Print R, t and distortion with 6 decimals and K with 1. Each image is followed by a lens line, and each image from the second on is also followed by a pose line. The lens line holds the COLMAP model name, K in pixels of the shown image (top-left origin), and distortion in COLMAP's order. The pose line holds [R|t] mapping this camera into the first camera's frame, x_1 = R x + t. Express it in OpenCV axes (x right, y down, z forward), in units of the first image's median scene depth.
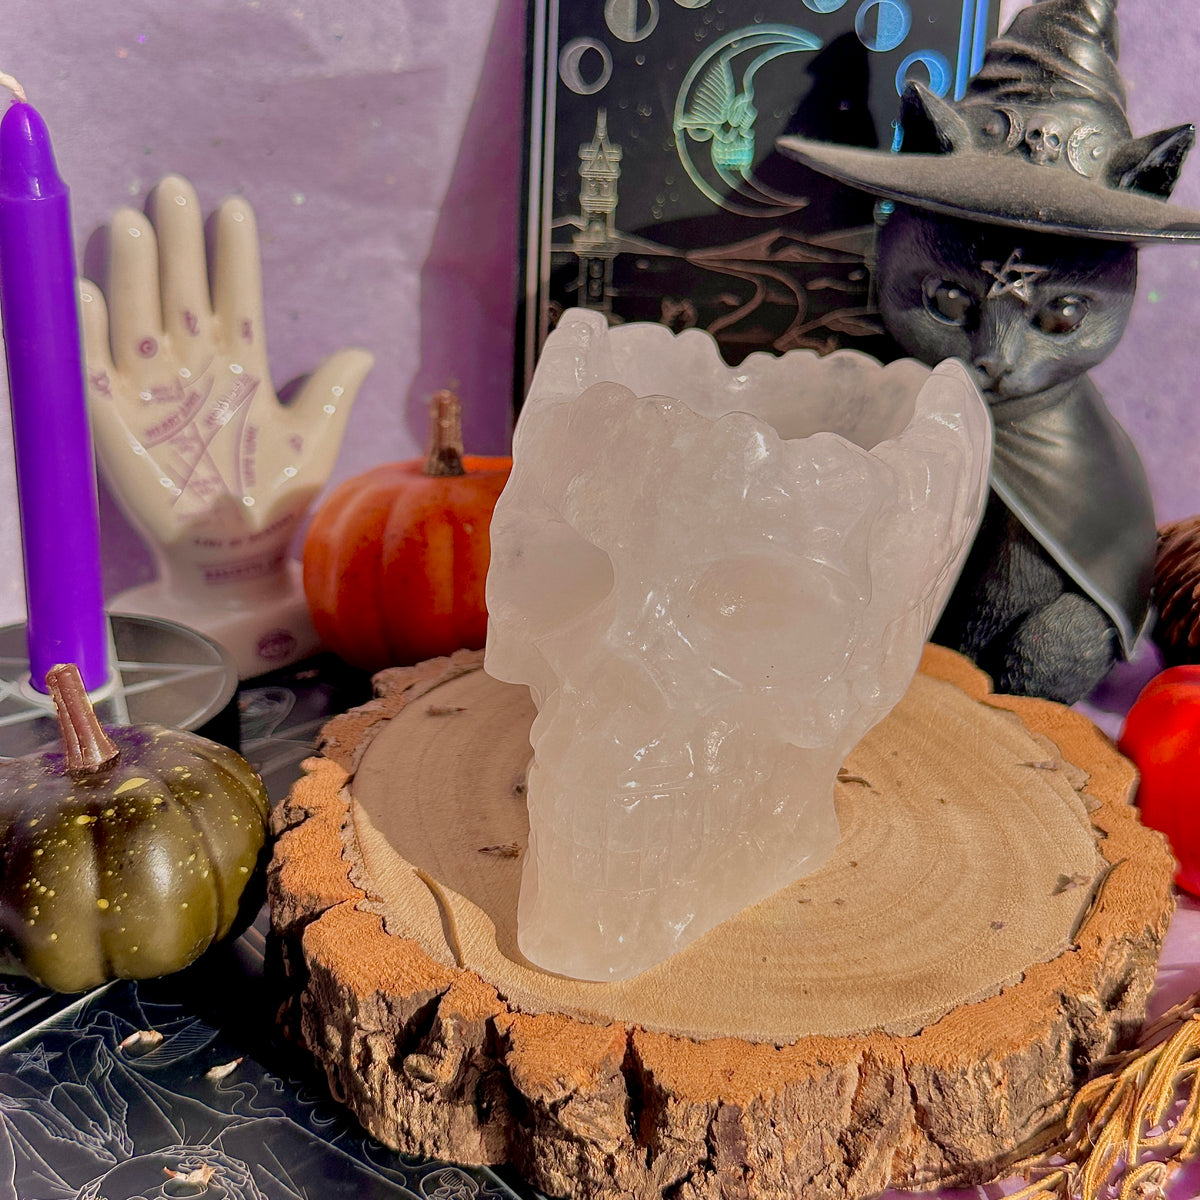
lens RADIAL K [[2067.0, 0, 599.4], [0, 2067.0, 584.0], [0, 0, 1]] dist [0.186417, -0.528461]
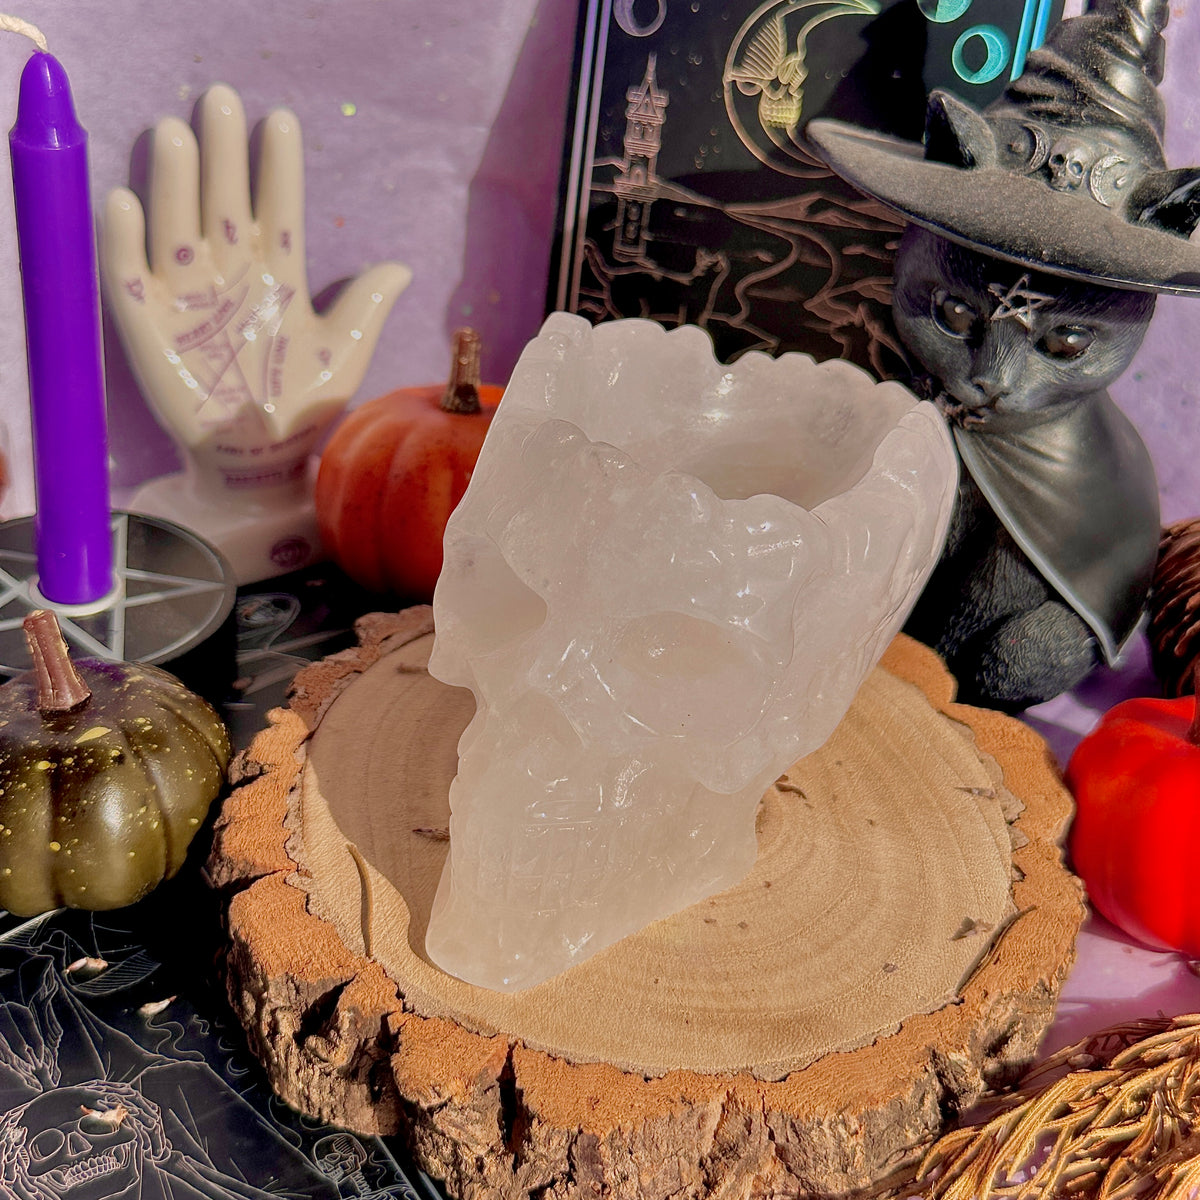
lens RADIAL K [[2061.5, 0, 594.1], [0, 2061.5, 583.8], [0, 0, 1]] dist [0.172996, -0.421314]
pose [[0.991478, 0.108872, -0.071540, 0.094923], [-0.098429, 0.985796, 0.136078, -0.147545], [0.085339, -0.127877, 0.988112, -0.012308]]
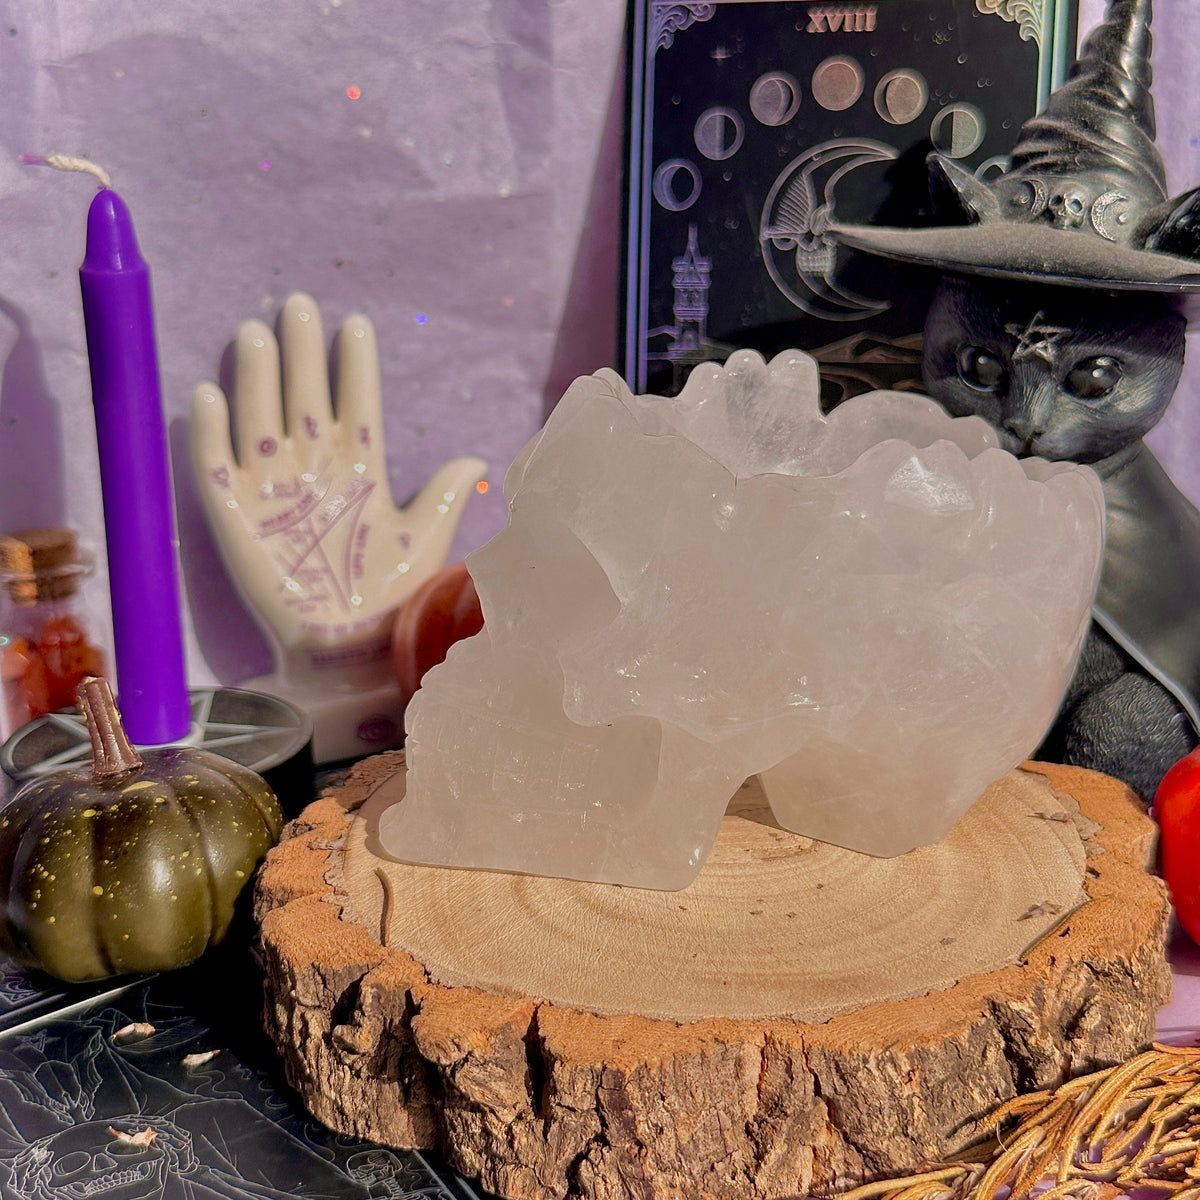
lens RADIAL K [[2067.3, 0, 596.4], [0, 2067.3, 594.2], [0, 0, 1]] dist [0.193995, -0.556359]
pose [[0.980070, 0.004435, -0.198605, 0.216479], [-0.032614, 0.989778, -0.138841, 0.139394], [0.195959, 0.142551, 0.970195, -0.005335]]
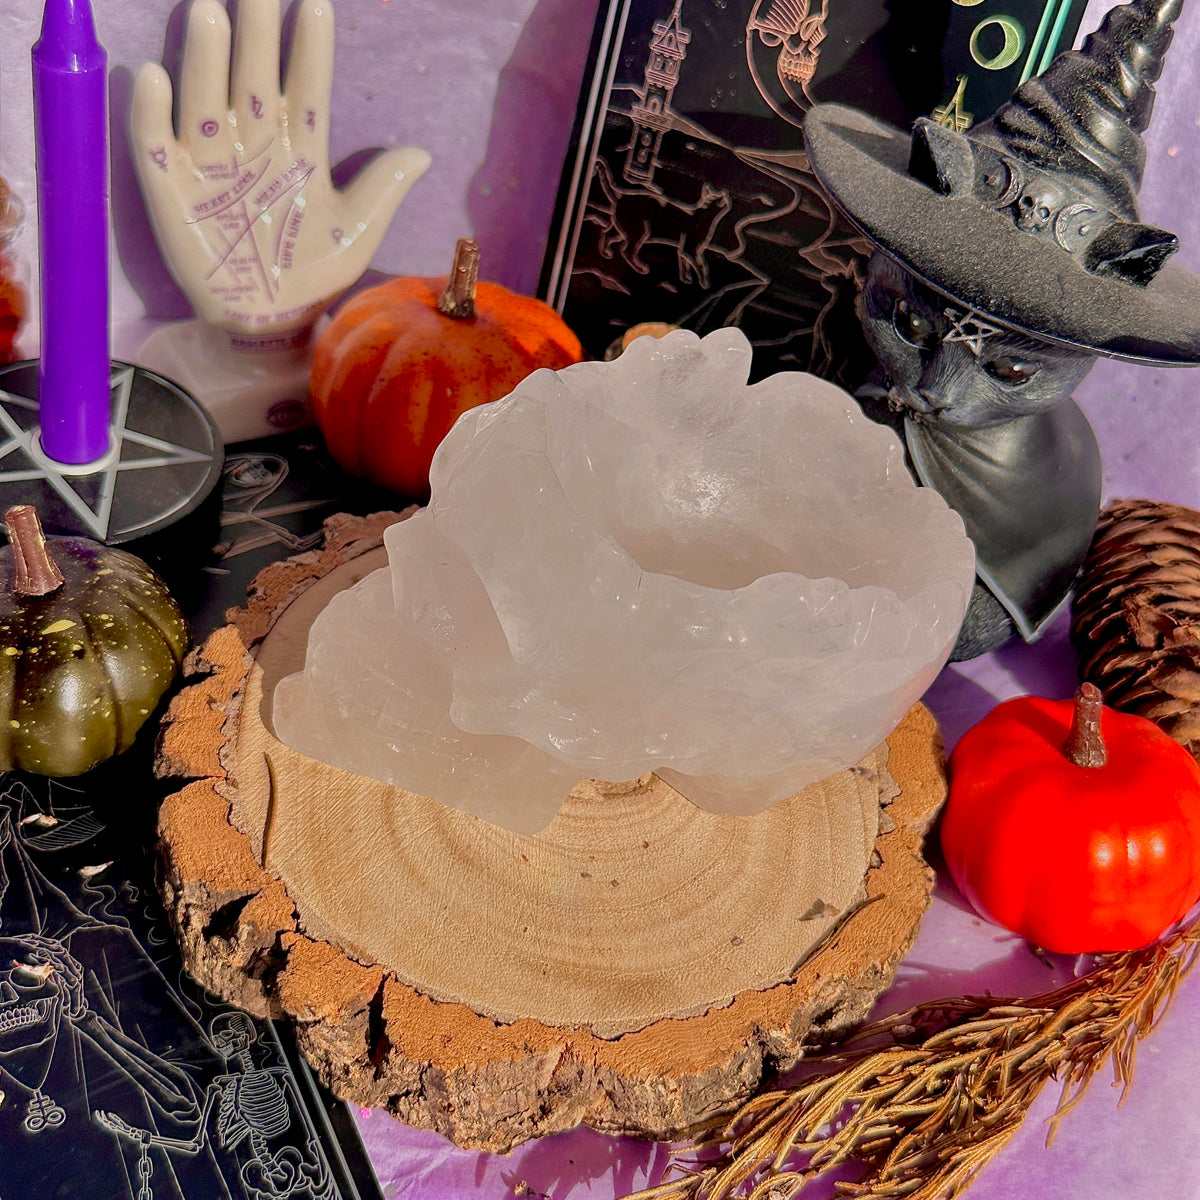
lens RADIAL K [[2062.5, 0, 594.3], [0, 2062.5, 594.6], [0, 0, 1]] dist [0.179949, -0.453137]
pose [[0.963595, 0.254967, -0.080482, 0.153095], [-0.218552, 0.924528, 0.312224, -0.348987], [0.154014, -0.283268, 0.946593, -0.051719]]
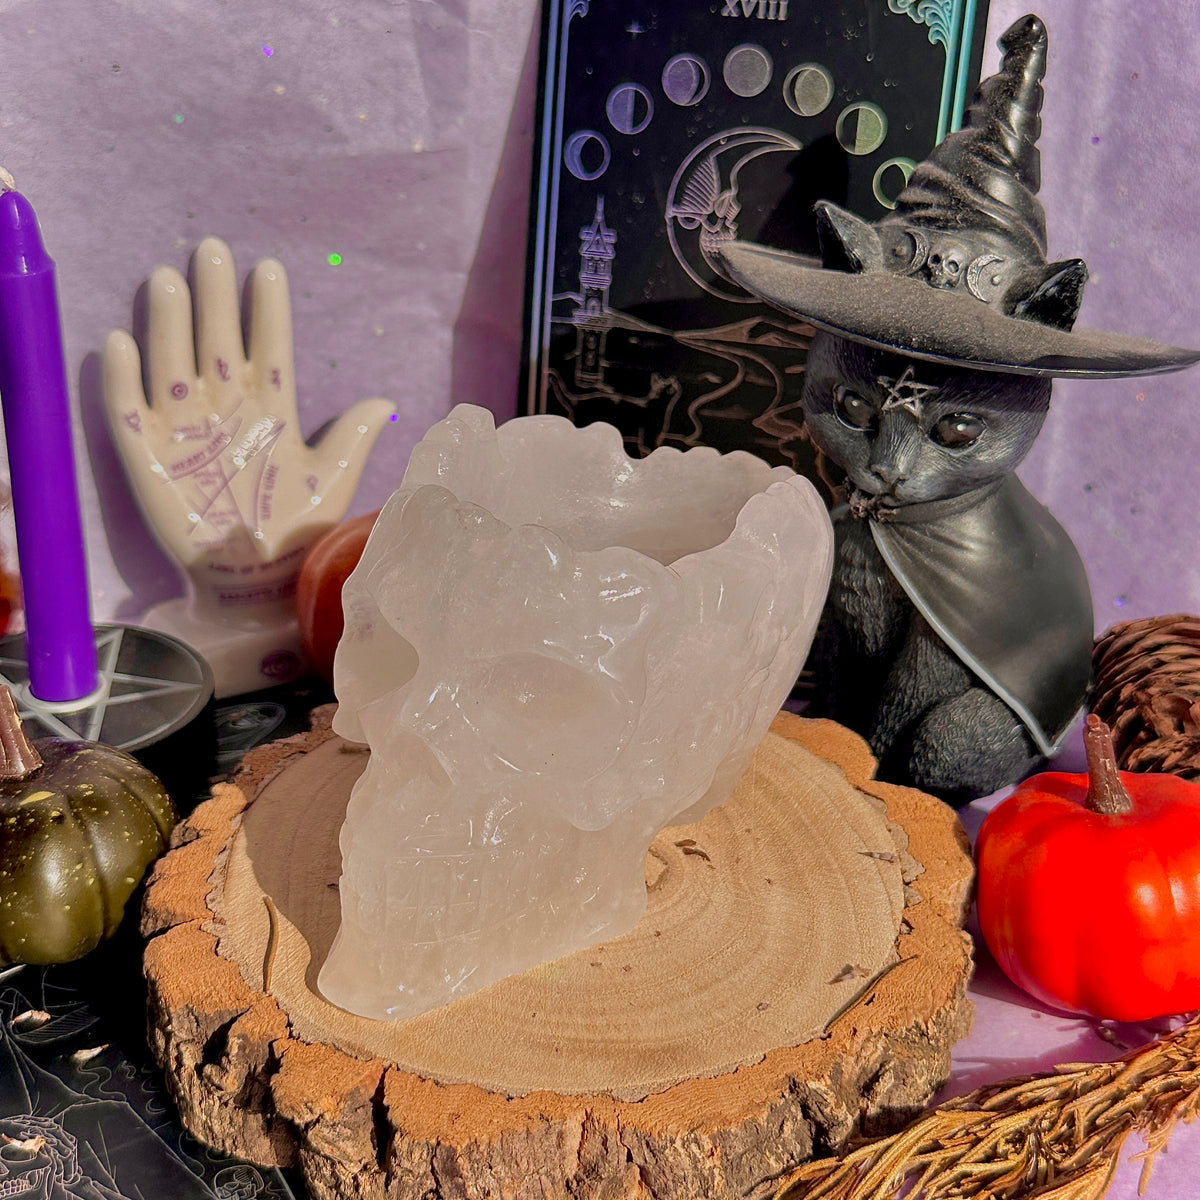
lens RADIAL K [[2062.5, 0, 594.3], [0, 2062.5, 594.6], [0, 0, 1]] dist [0.179949, -0.453137]
pose [[0.980788, 0.082696, -0.176683, 0.269689], [-0.078042, 0.996399, 0.033145, -0.076830], [0.178788, -0.018720, 0.983710, -0.073074]]
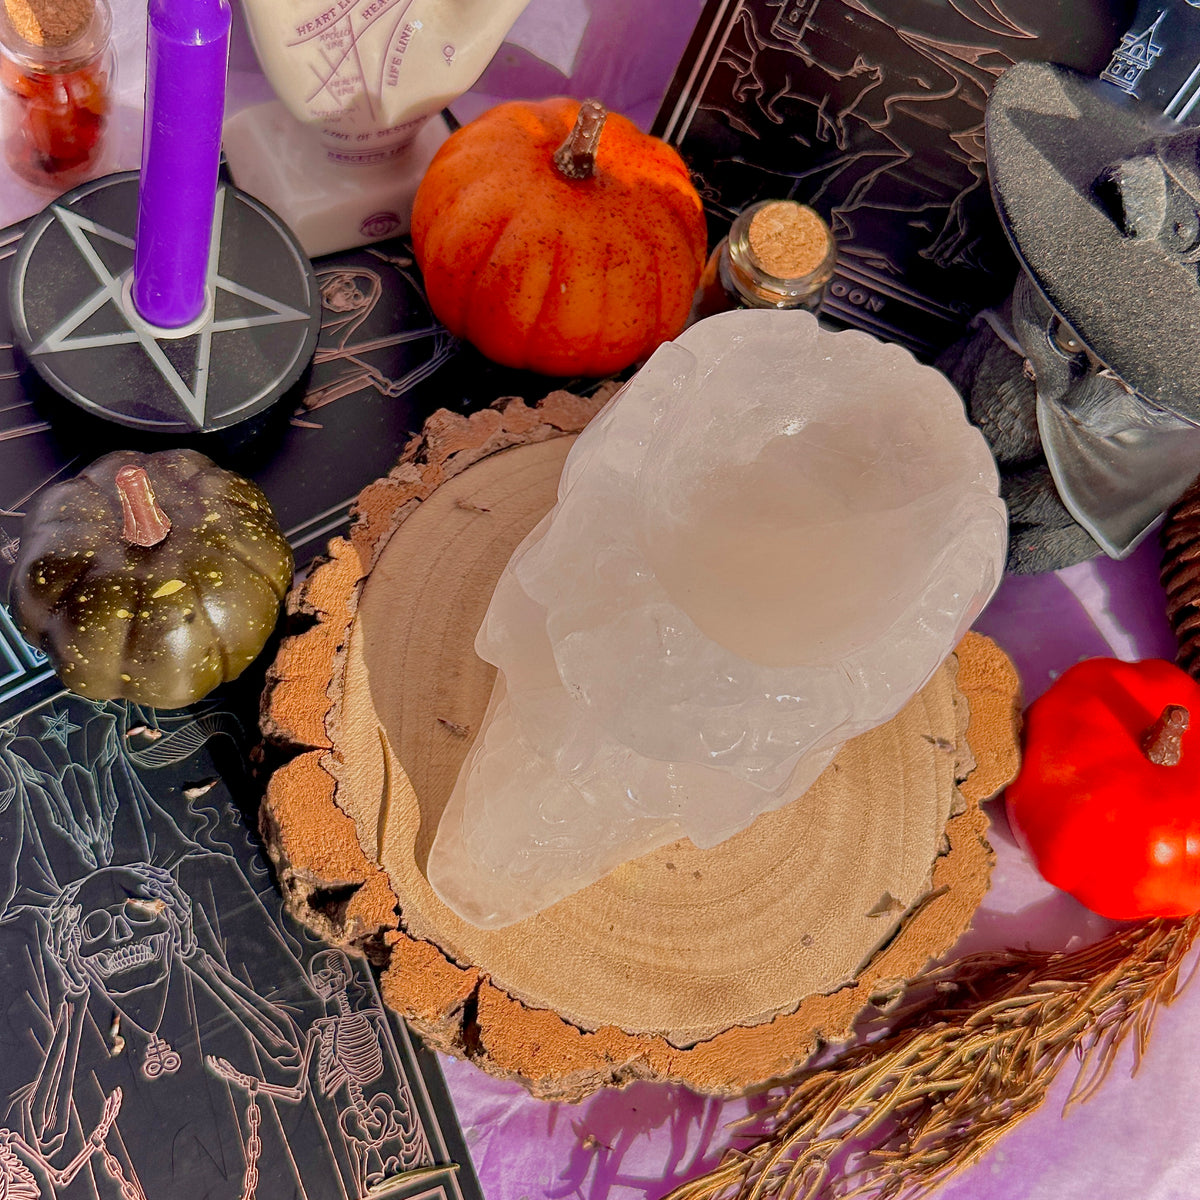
lens RADIAL K [[2061.5, 0, 594.1], [0, 2061.5, 583.8], [0, 0, 1]] dist [0.172996, -0.421314]
pose [[0.937189, 0.345329, 0.049229, -0.059820], [-0.297697, 0.718273, 0.628856, -0.704061], [0.181803, -0.604013, 0.775961, 0.144976]]
